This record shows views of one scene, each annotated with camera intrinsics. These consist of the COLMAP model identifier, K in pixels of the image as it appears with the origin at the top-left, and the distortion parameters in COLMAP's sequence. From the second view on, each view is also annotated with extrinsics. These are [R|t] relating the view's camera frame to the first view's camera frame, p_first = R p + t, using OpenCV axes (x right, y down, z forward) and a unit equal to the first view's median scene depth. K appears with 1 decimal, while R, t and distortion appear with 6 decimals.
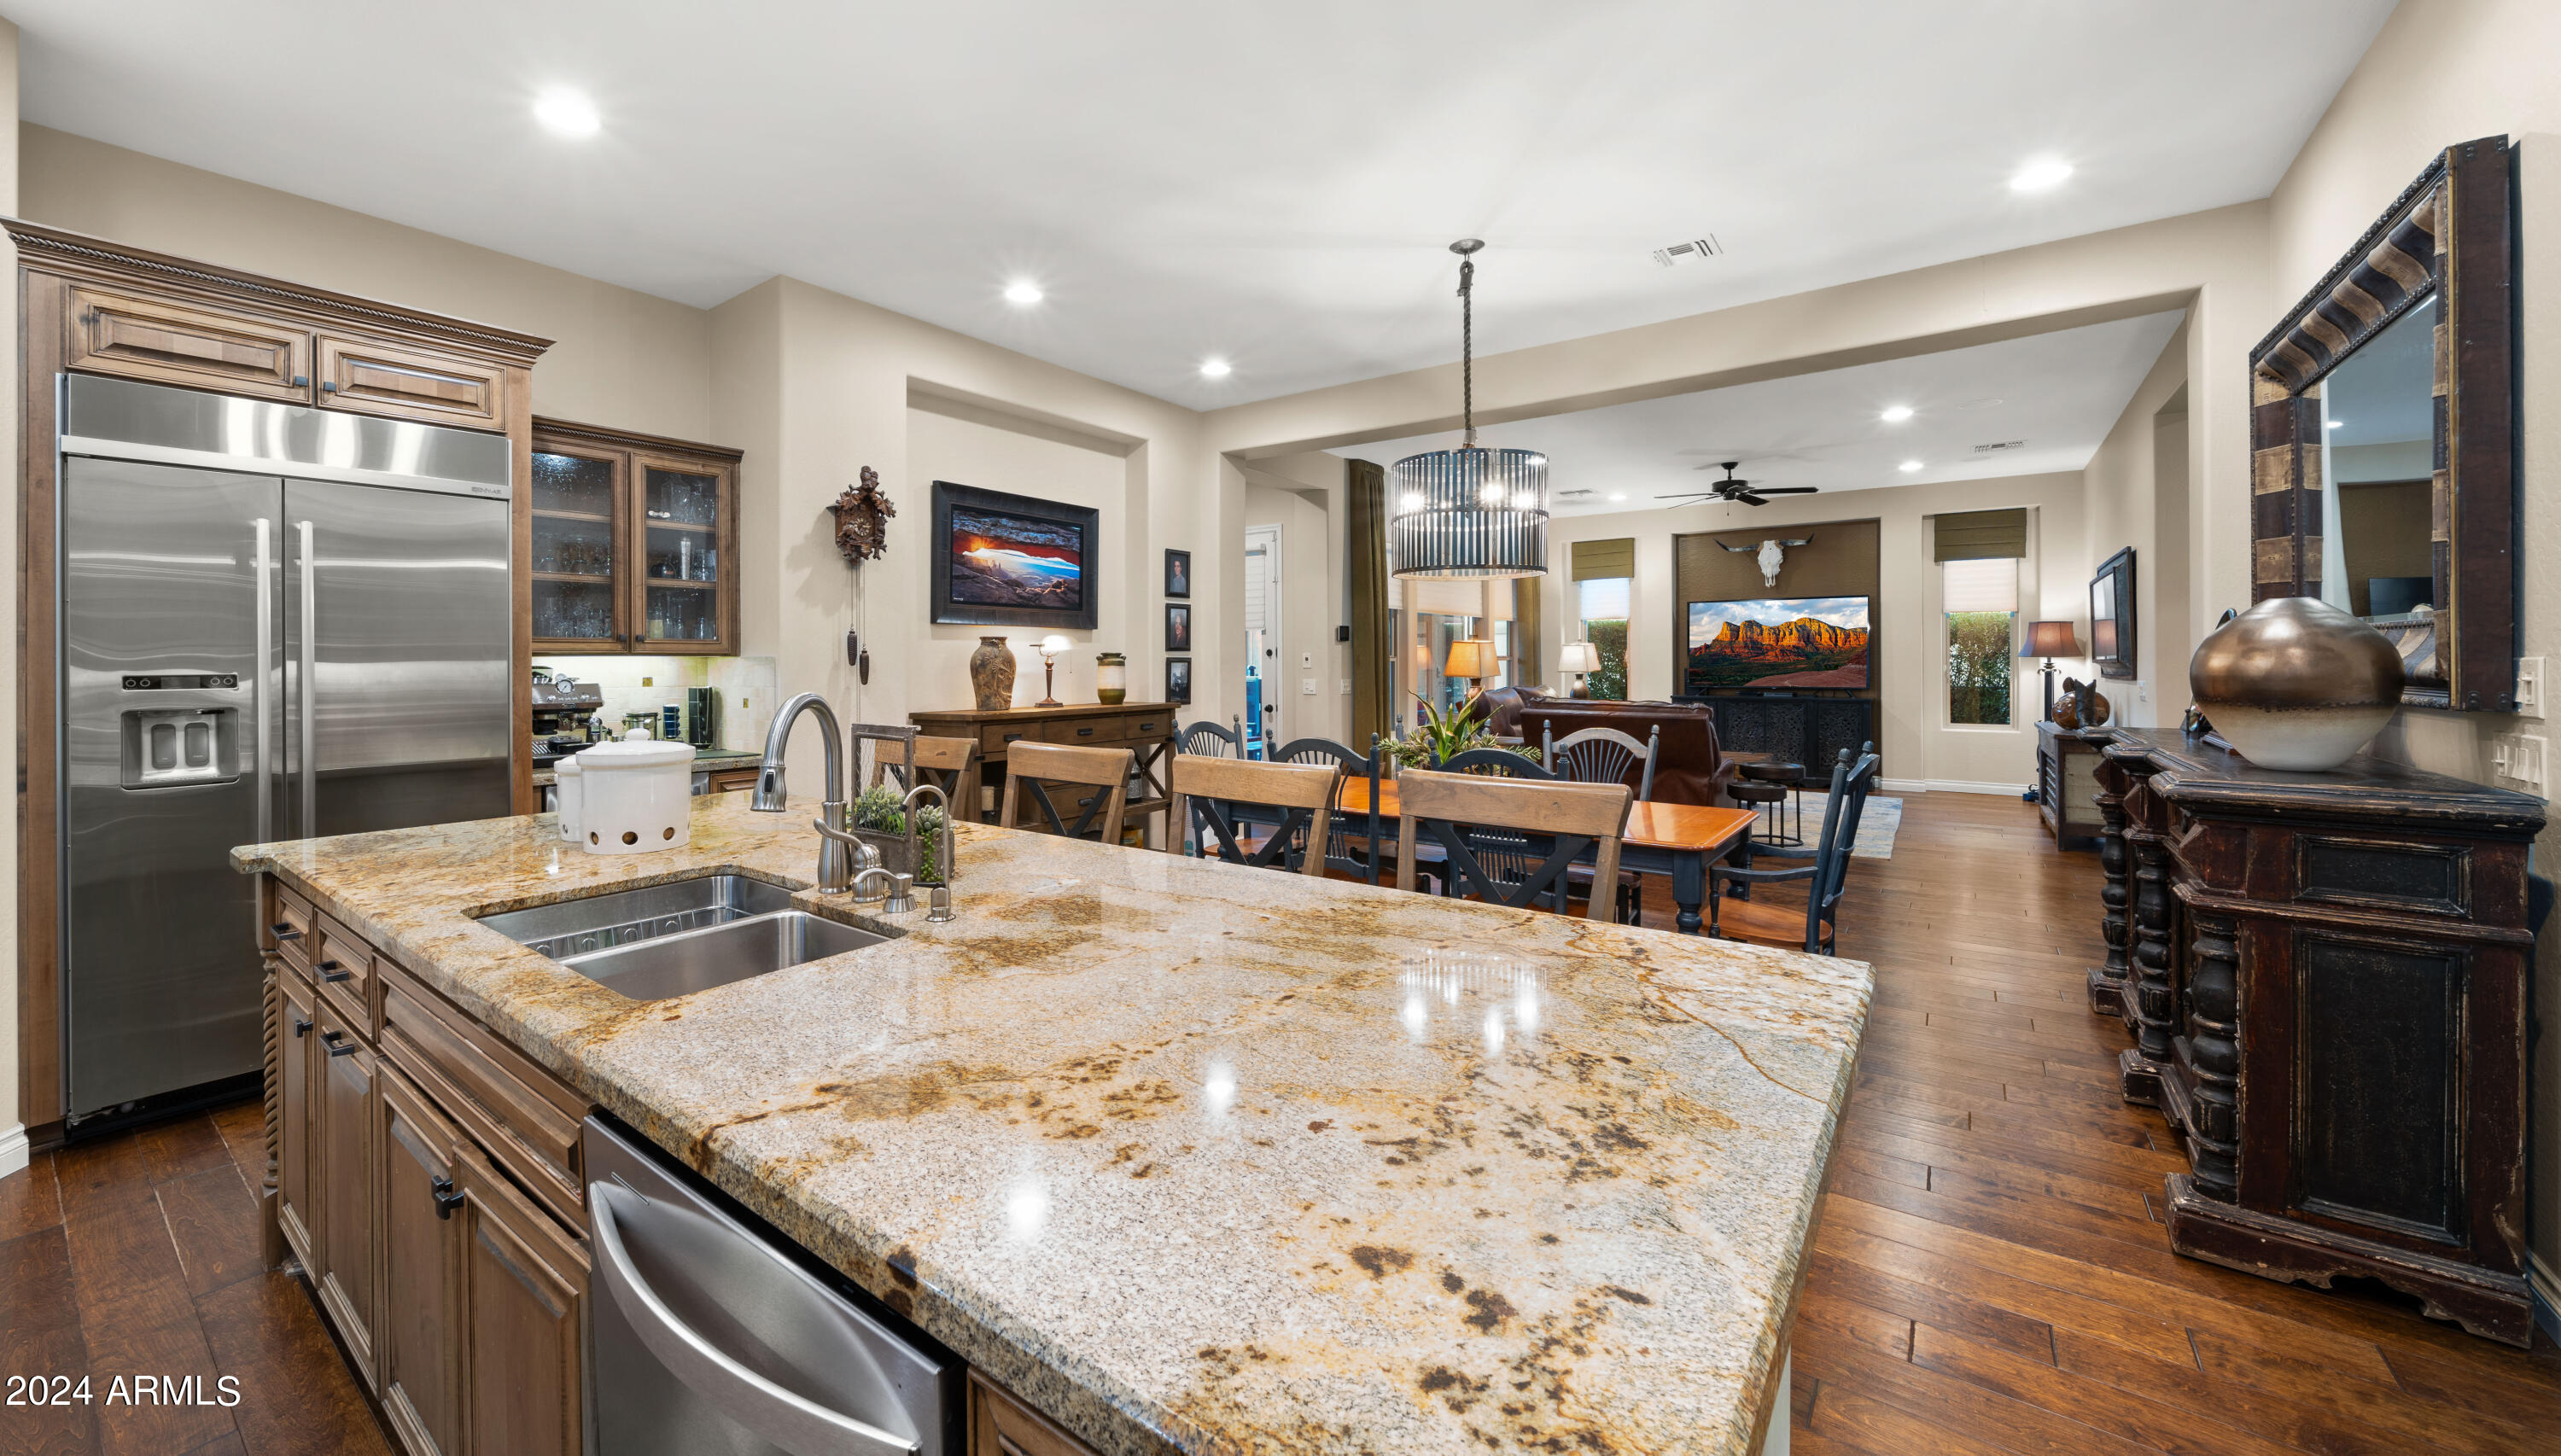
lens RADIAL K [[949.4, 0, 1203.1], [0, 949.4, 652.7], [0, 0, 1]] dist [-0.001812, -0.000266]
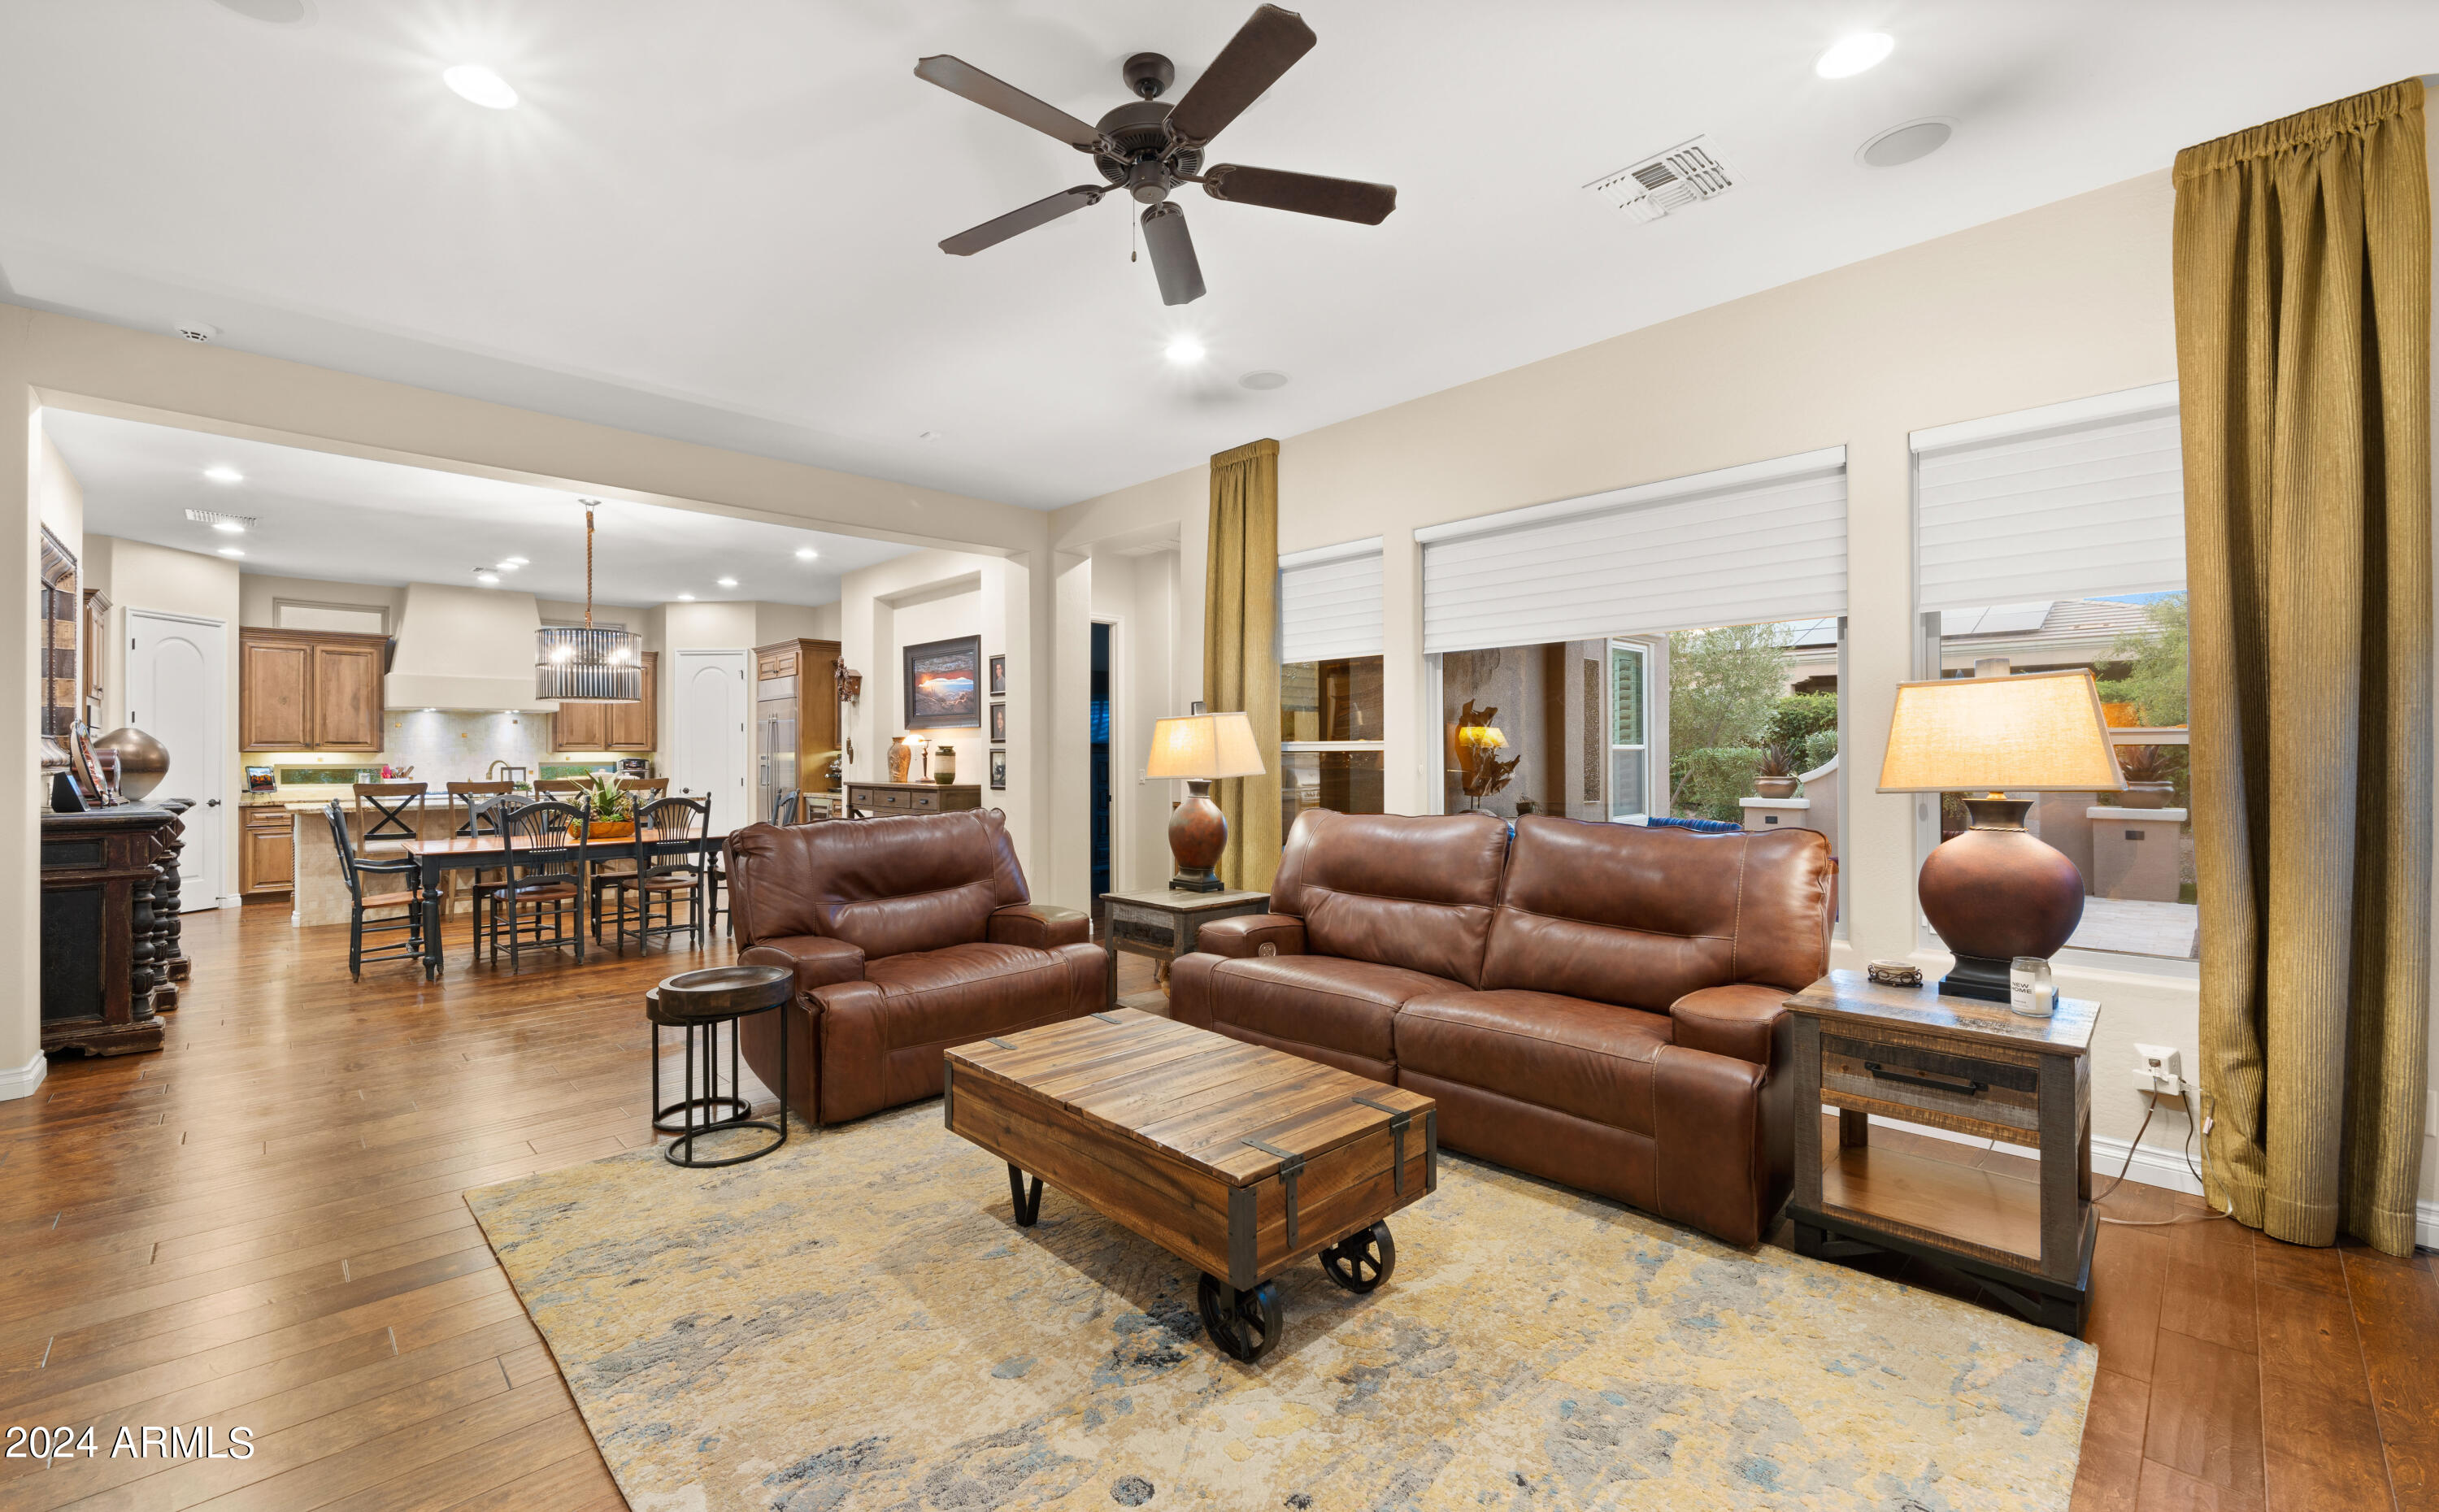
lens RADIAL K [[1015.6, 0, 1214.4], [0, 1015.6, 758.7], [0, 0, 1]] dist [-0.012524, -0.000286]
pose [[-0.130589, 0.003419, -0.991431, 0.761283], [0.007005, 0.999972, 0.002525, 0.010652], [0.991412, -0.006615, -0.130610, 0.931820]]
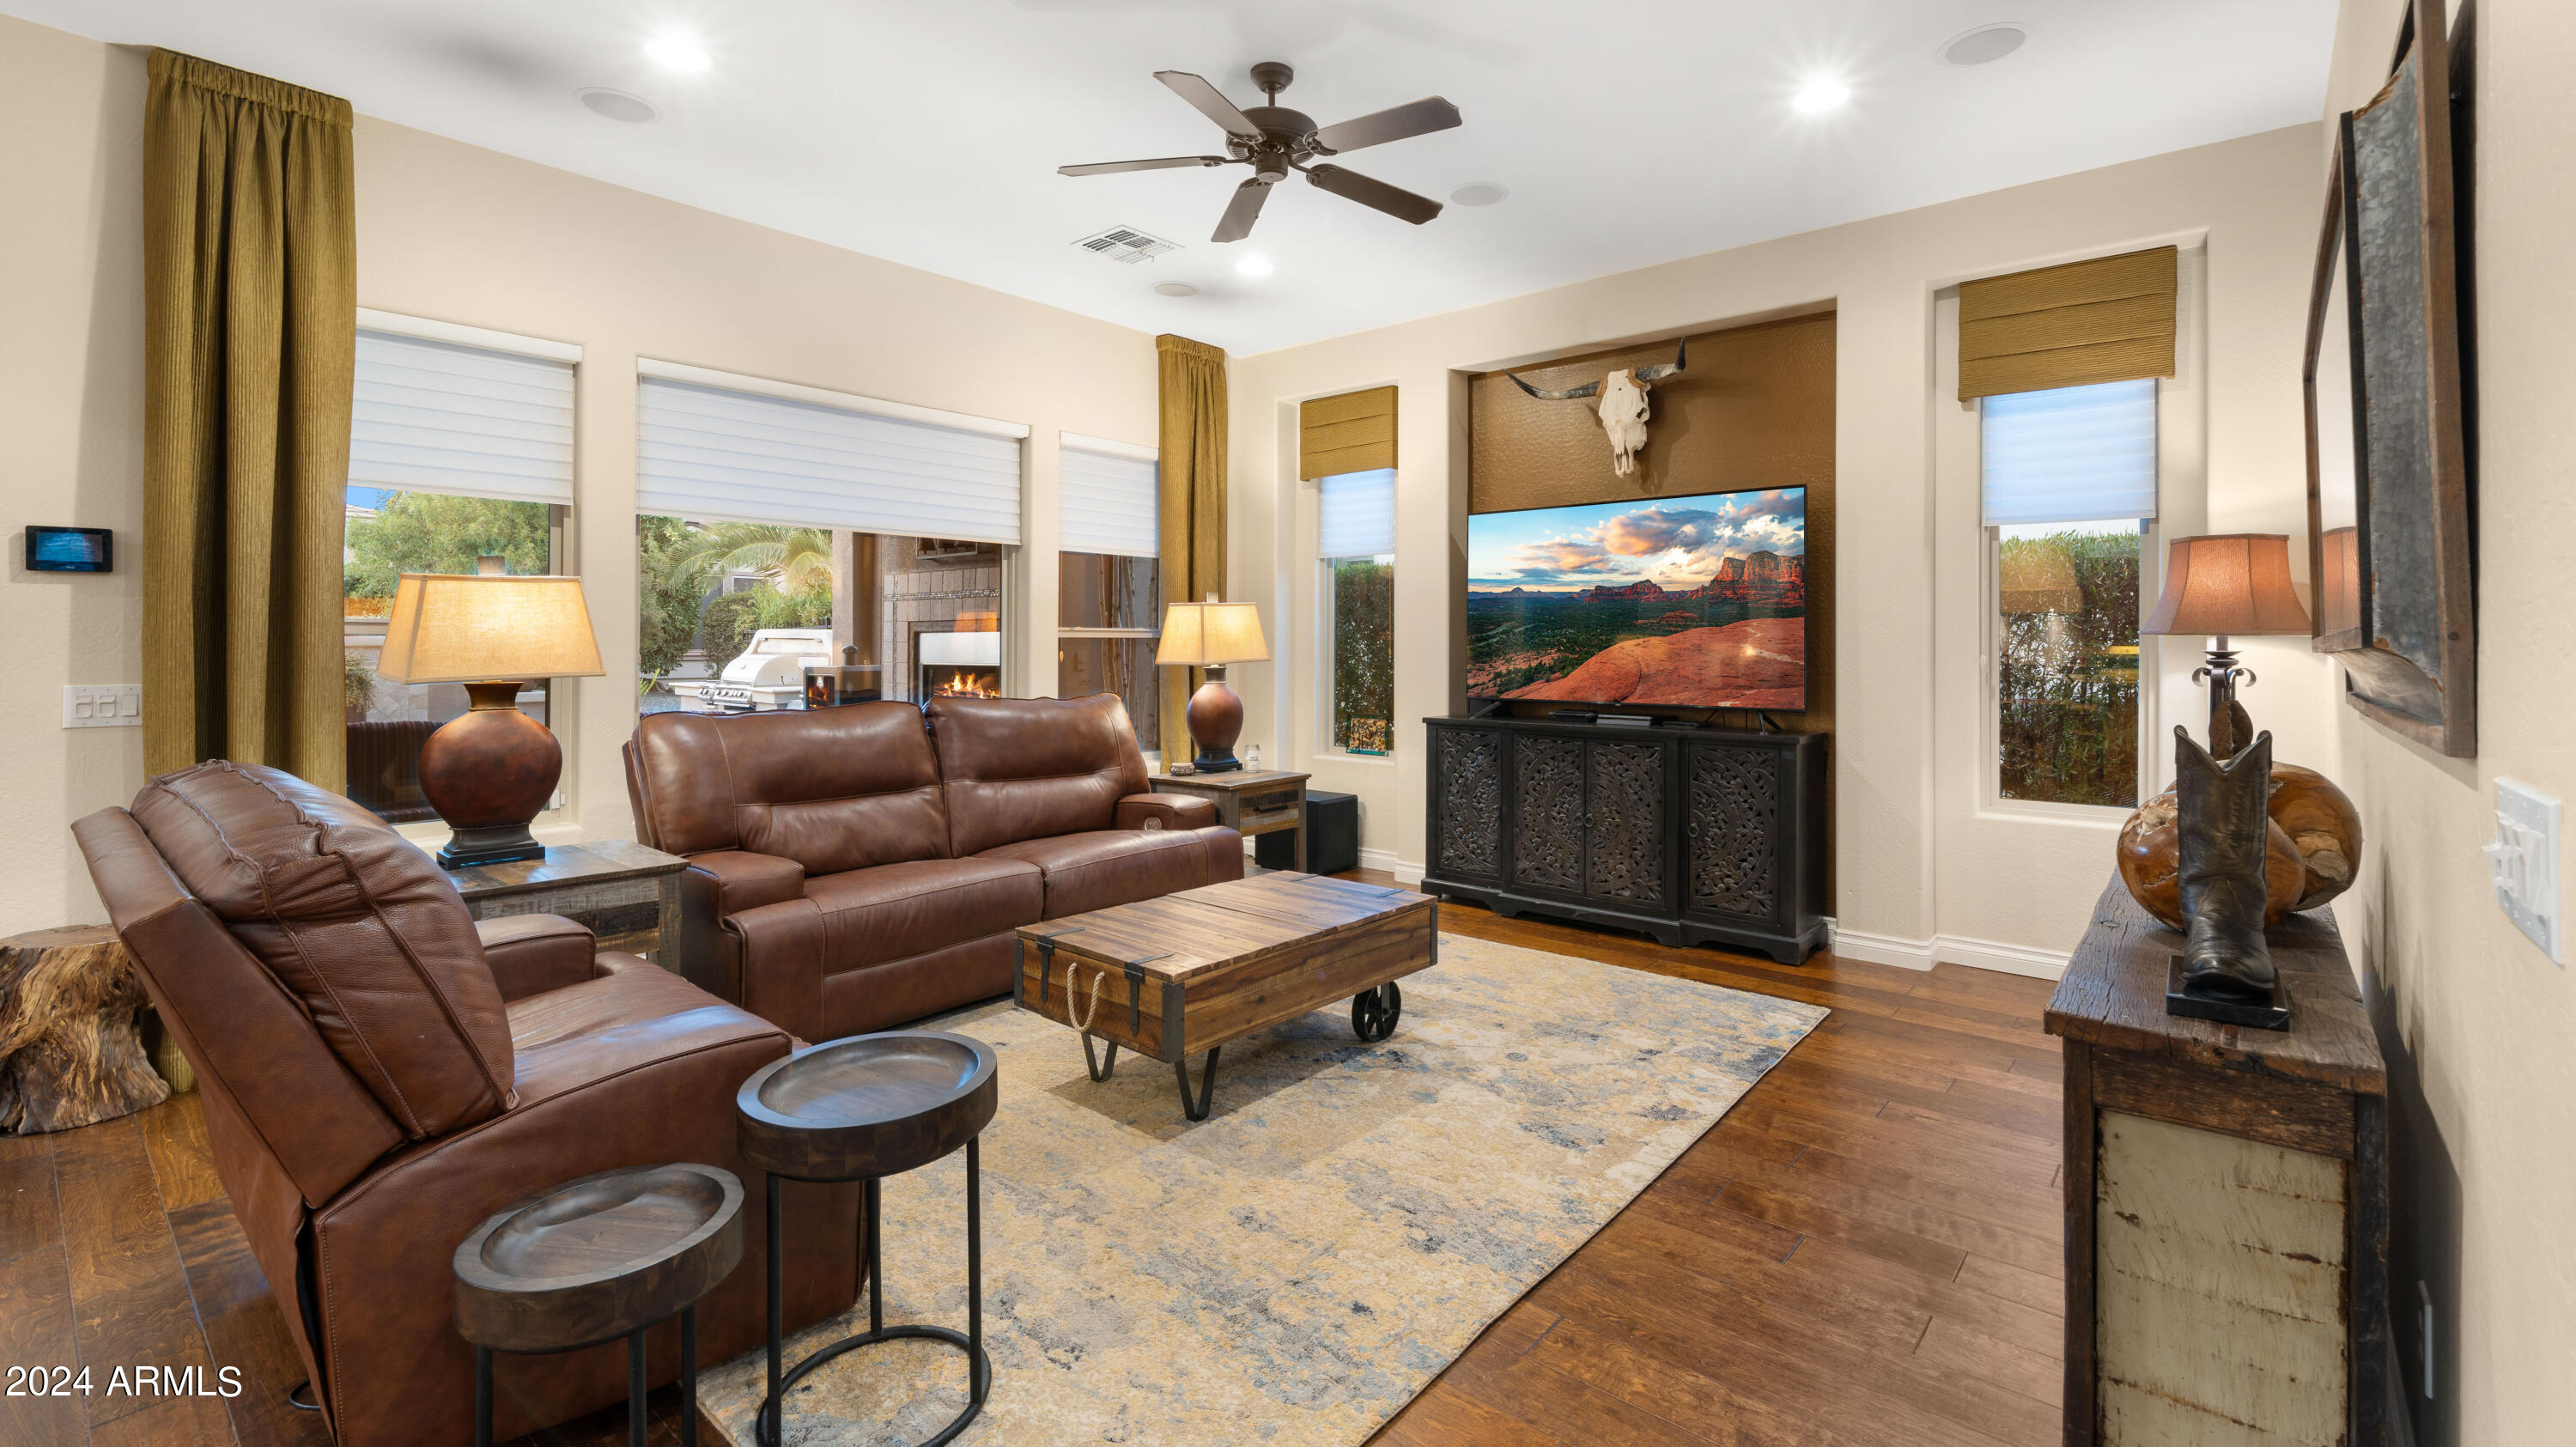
lens RADIAL K [[1110.3, 0, 1318.7], [0, 1110.3, 648.5], [0, 0, 1]] dist [0.001636, 0.000065]
pose [[0.999837, 0.006237, -0.016918, 0.530740], [-0.006051, 0.999921, 0.011029, 0.007206], [0.016986, -0.010925, 0.999796, 0.543738]]
